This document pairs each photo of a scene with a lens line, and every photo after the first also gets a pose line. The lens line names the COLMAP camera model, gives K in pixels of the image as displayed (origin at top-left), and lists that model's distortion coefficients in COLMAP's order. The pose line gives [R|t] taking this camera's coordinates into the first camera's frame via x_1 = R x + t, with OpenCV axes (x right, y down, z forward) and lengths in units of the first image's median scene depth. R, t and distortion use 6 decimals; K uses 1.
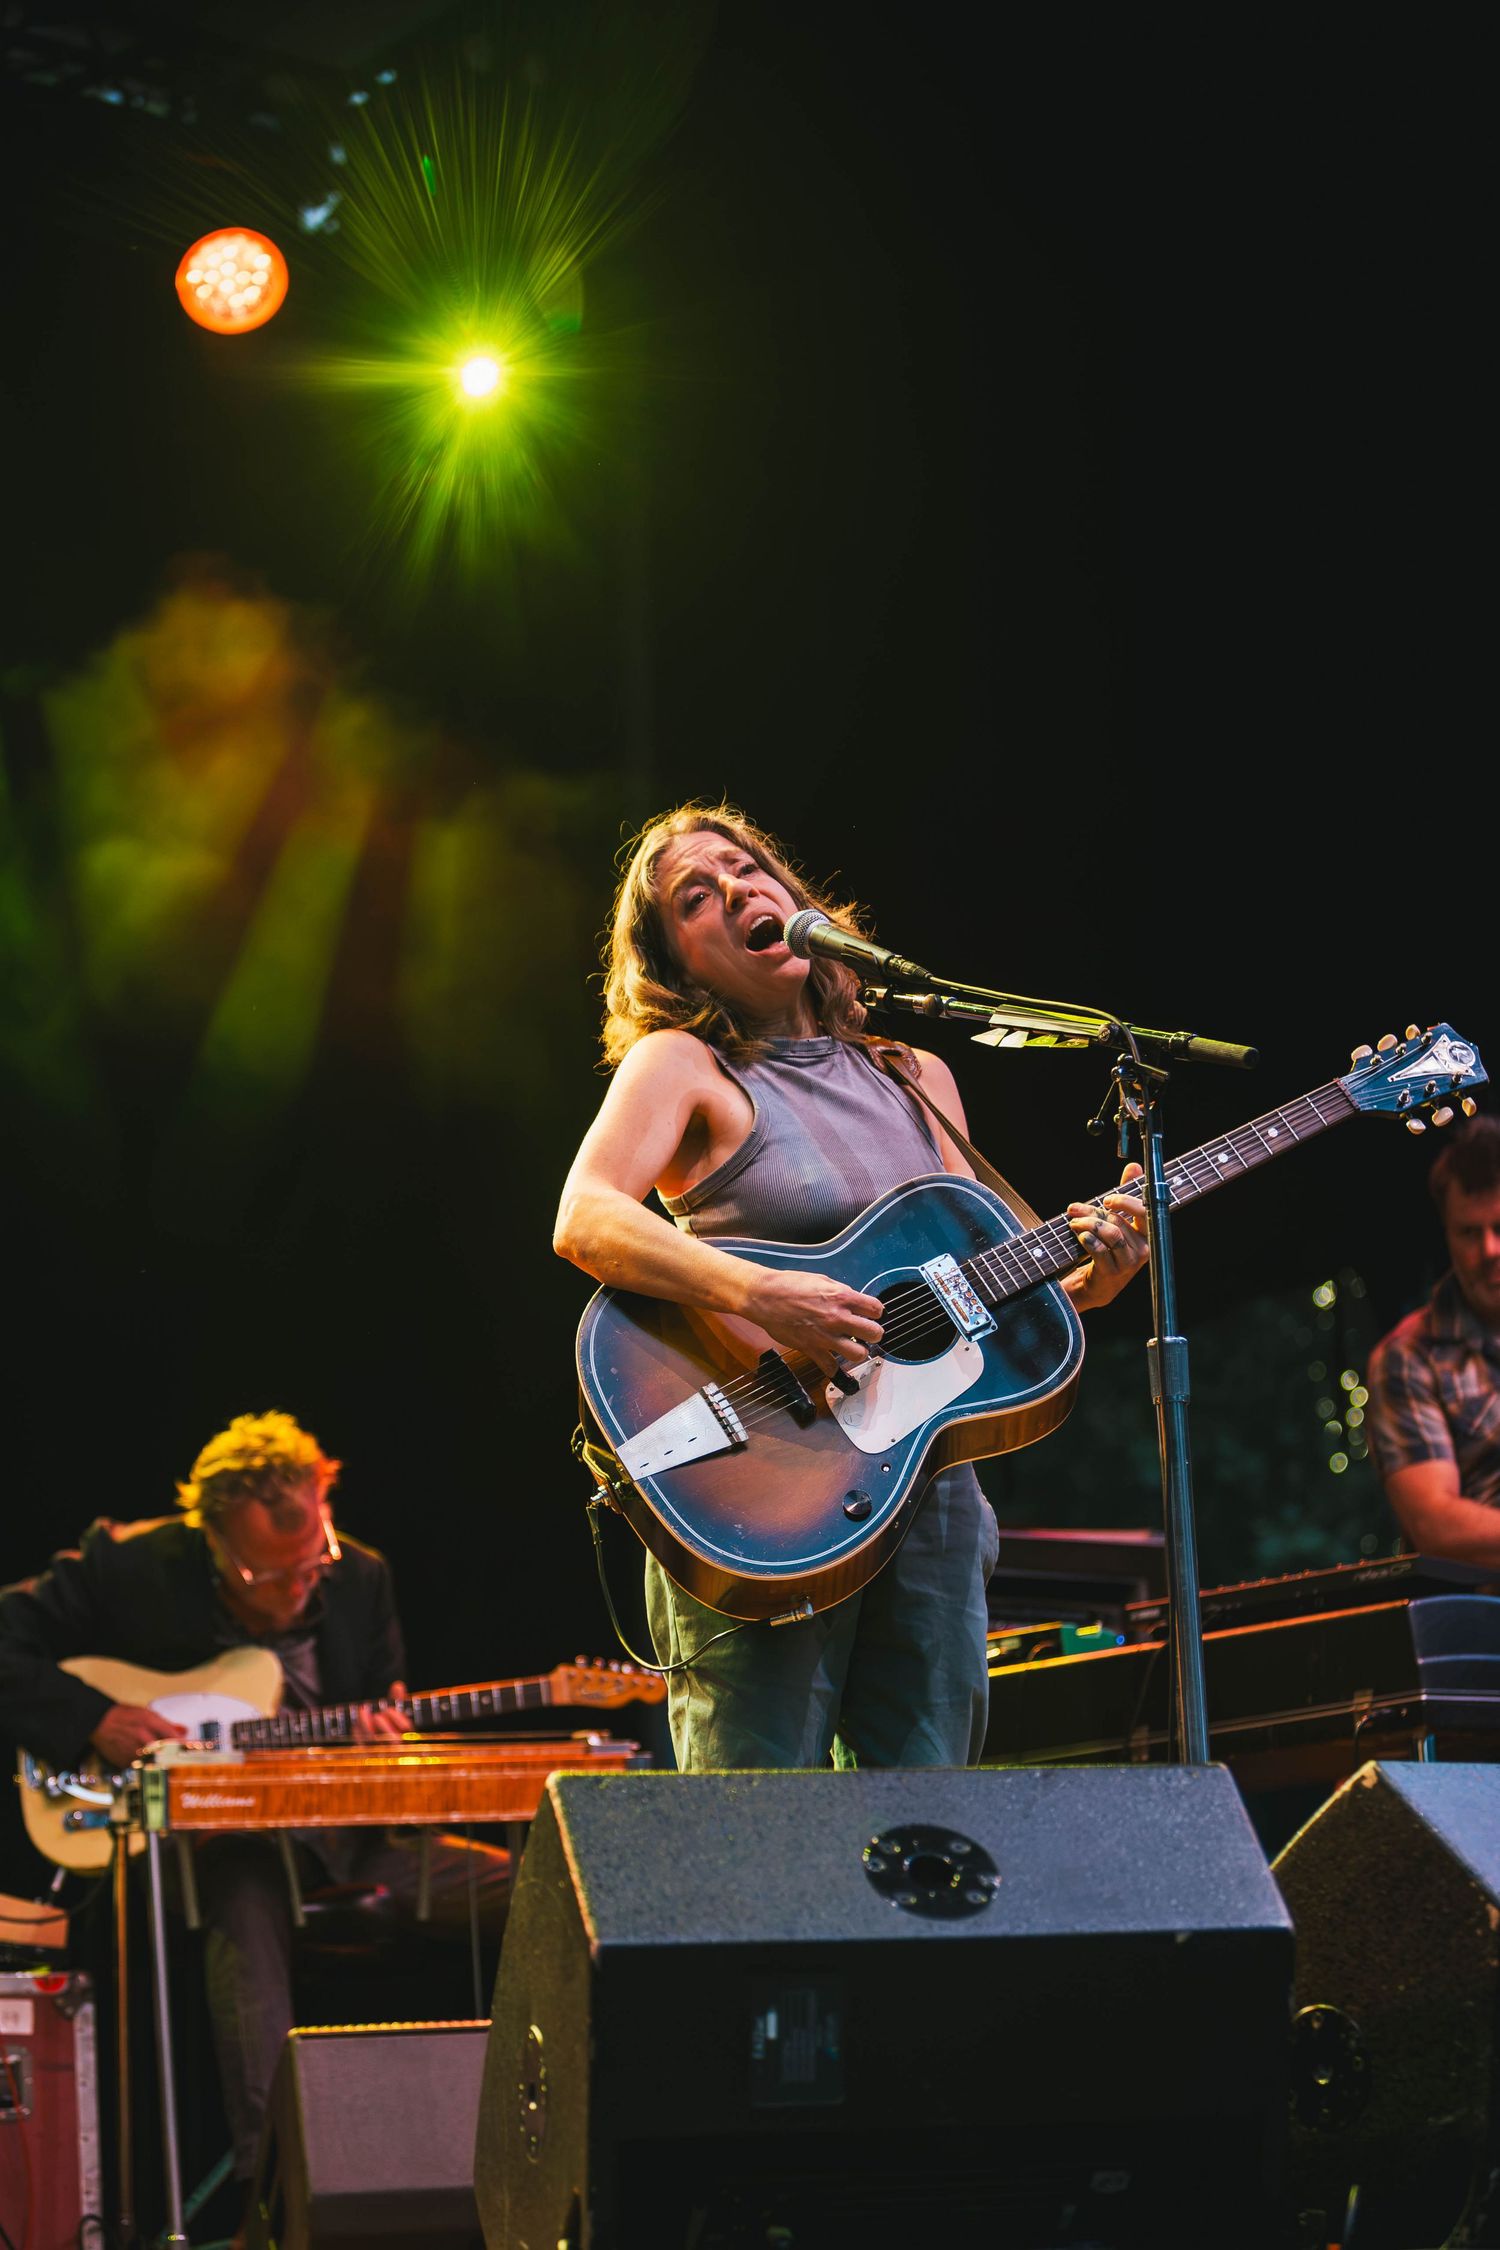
lens RADIAL K [[5077.4, 0, 751.2], [0, 5077.4, 985.5], [0, 0, 1]] dist [-0.226179, -0.202241]
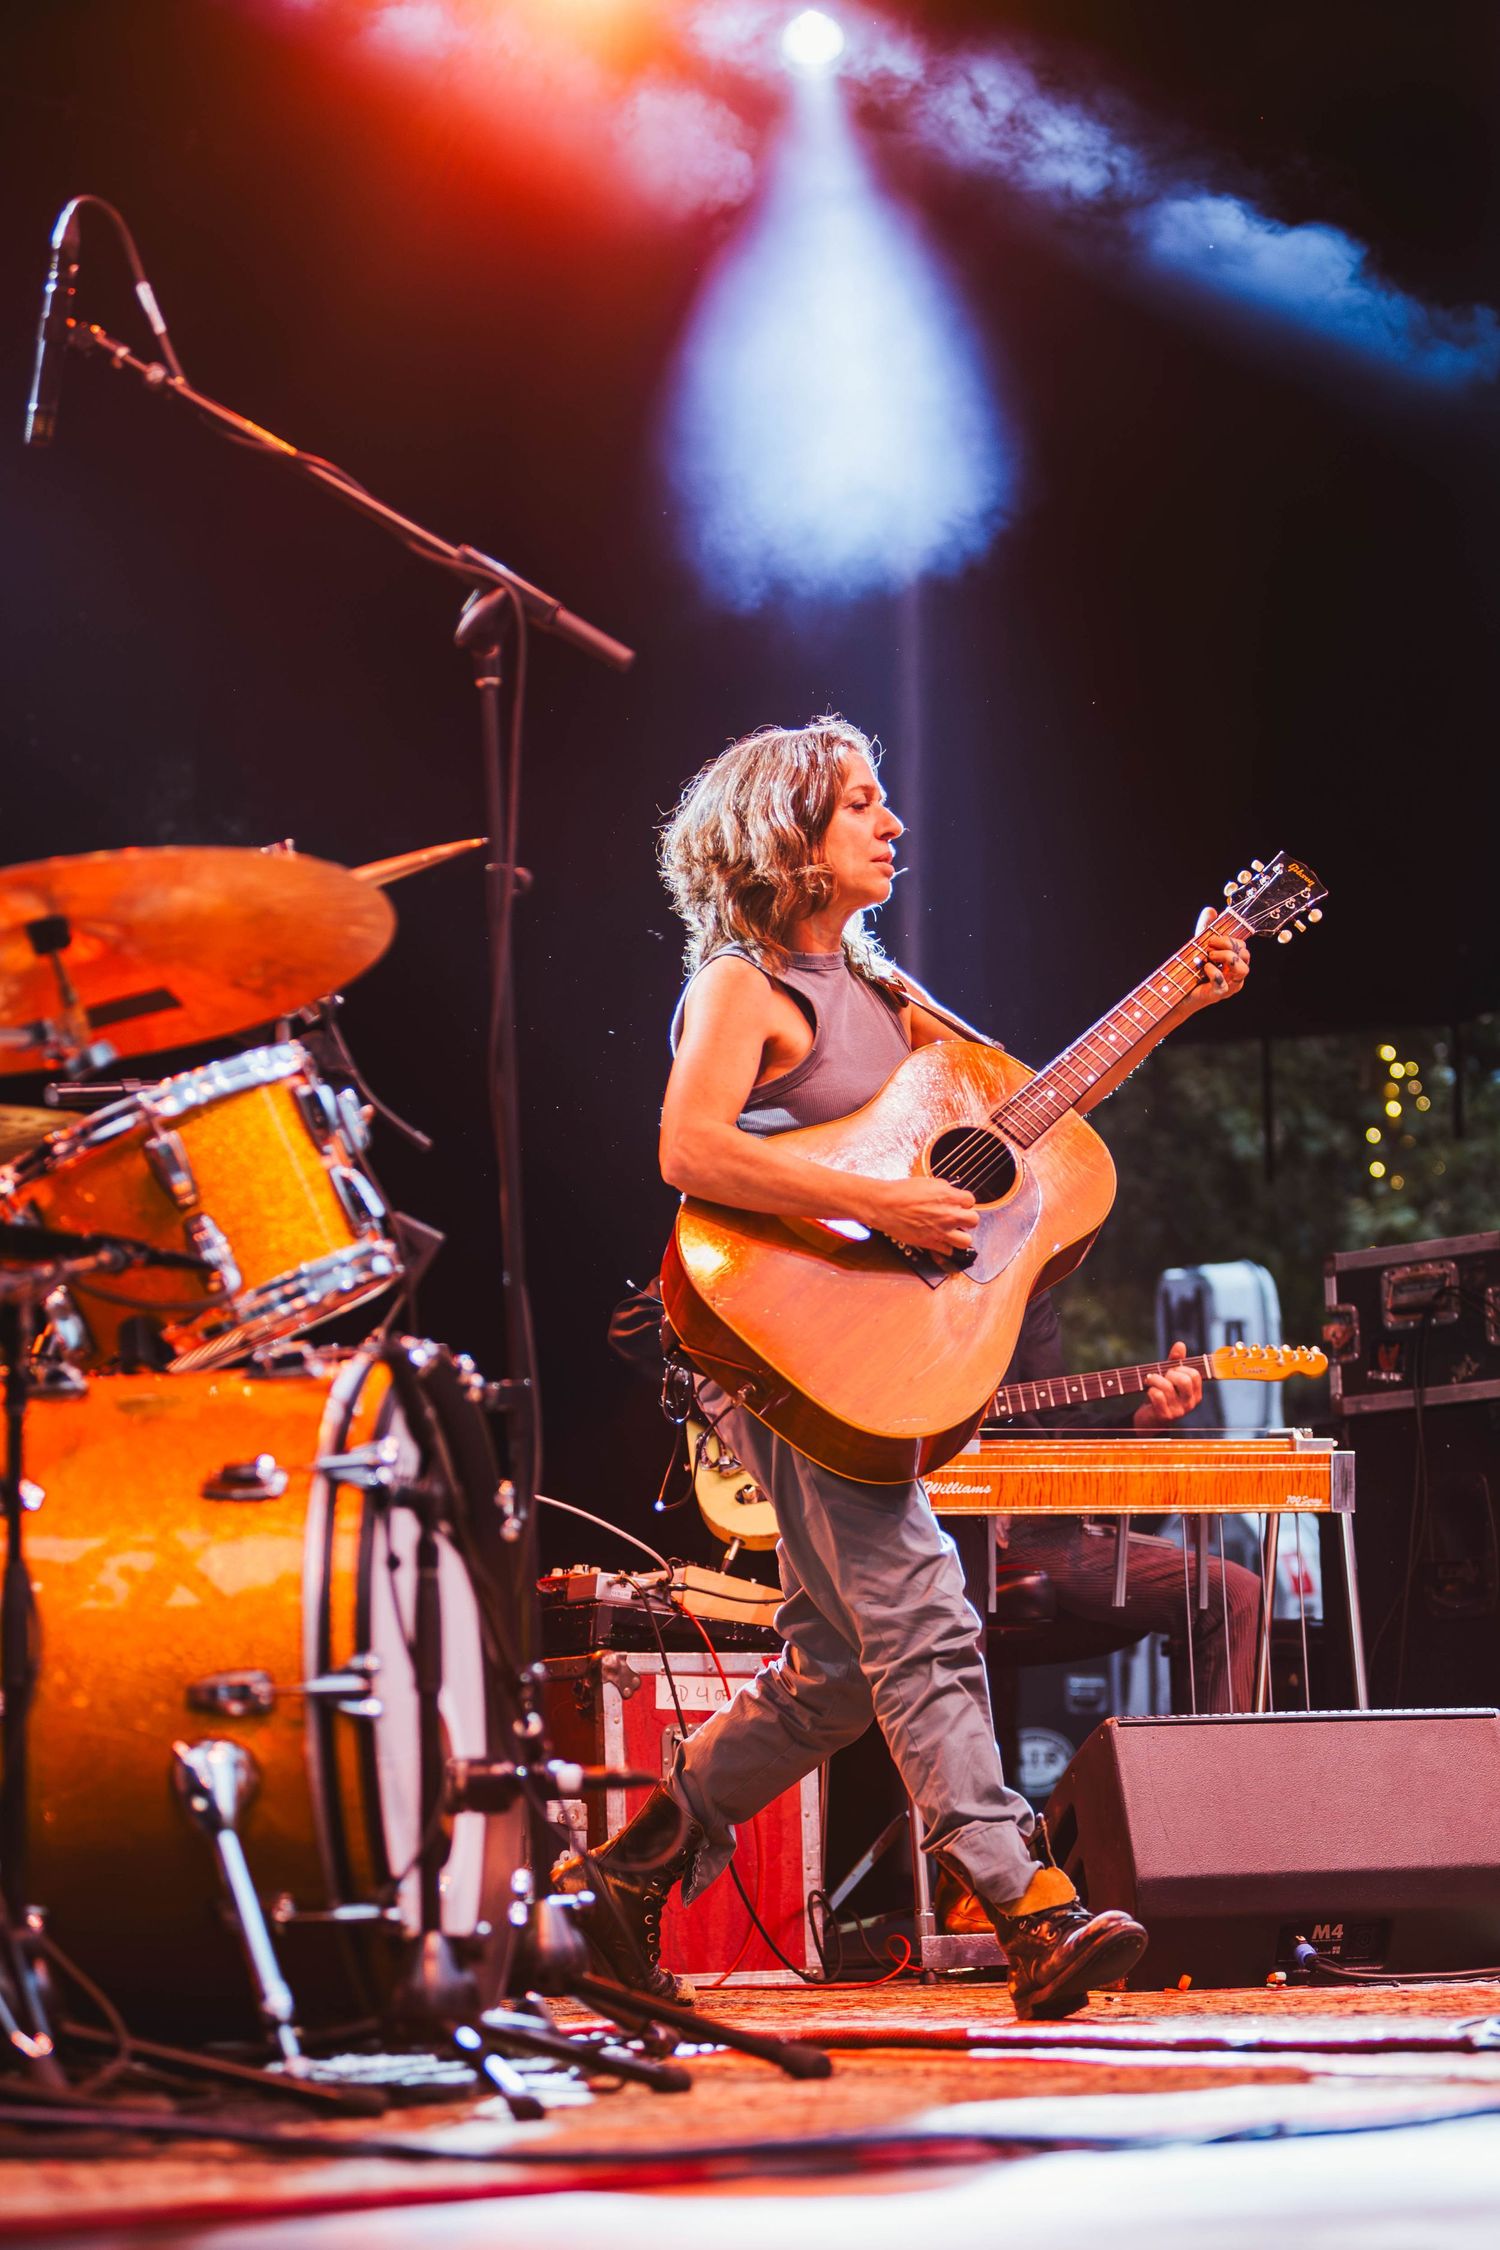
lens RADIAL K [[5127.0, 0, 751.6], [0, 5127.0, 988.8], [0, 0, 1]] dist [-0.217669, -0.341271]
pose [[0.998756, 0.034514, 0.035982, -0.205132], [-0.037042, 0.996706, 0.072148, -0.014118], [-0.033373, -0.073391, 0.996745, -0.031610]]
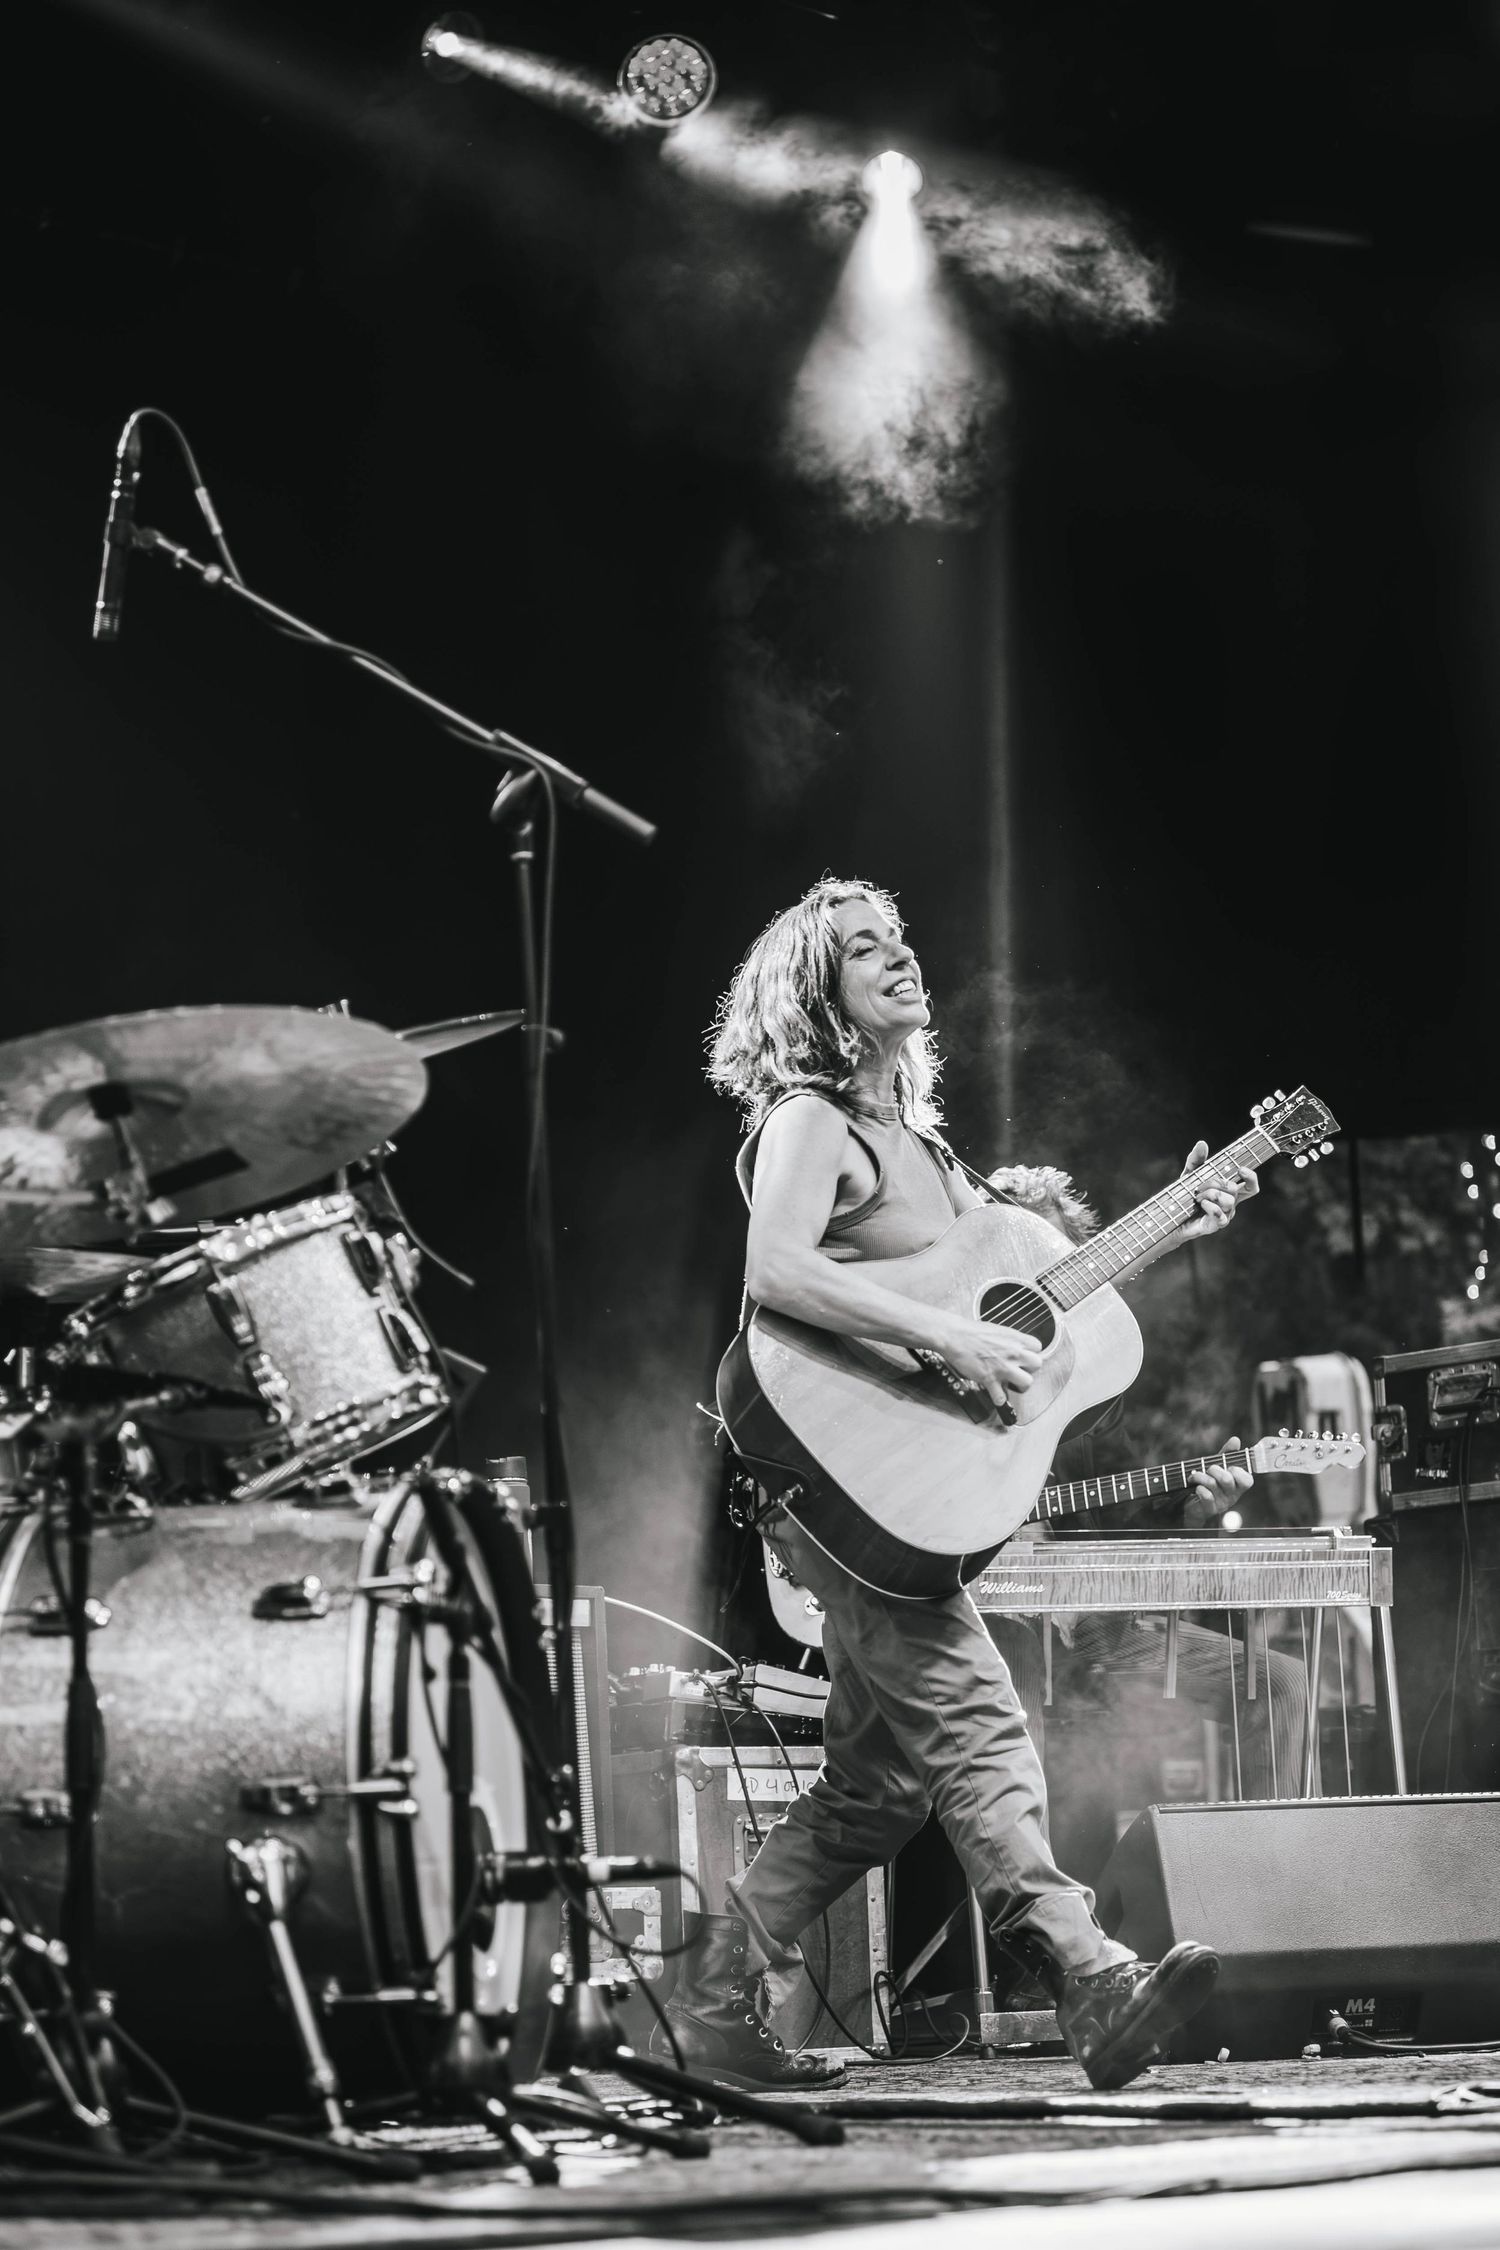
lens RADIAL K [[5077.4, 0, 751.2], [0, 5077.4, 985.5], [0, 0, 1]] dist [-0.226179, -0.202241]
pose [[0.999707, 0.022439, 0.009043, -0.189571], [-0.022901, 0.998239, 0.054724, -0.026996], [-0.007799, -0.054915, 0.998461, -0.080859]]
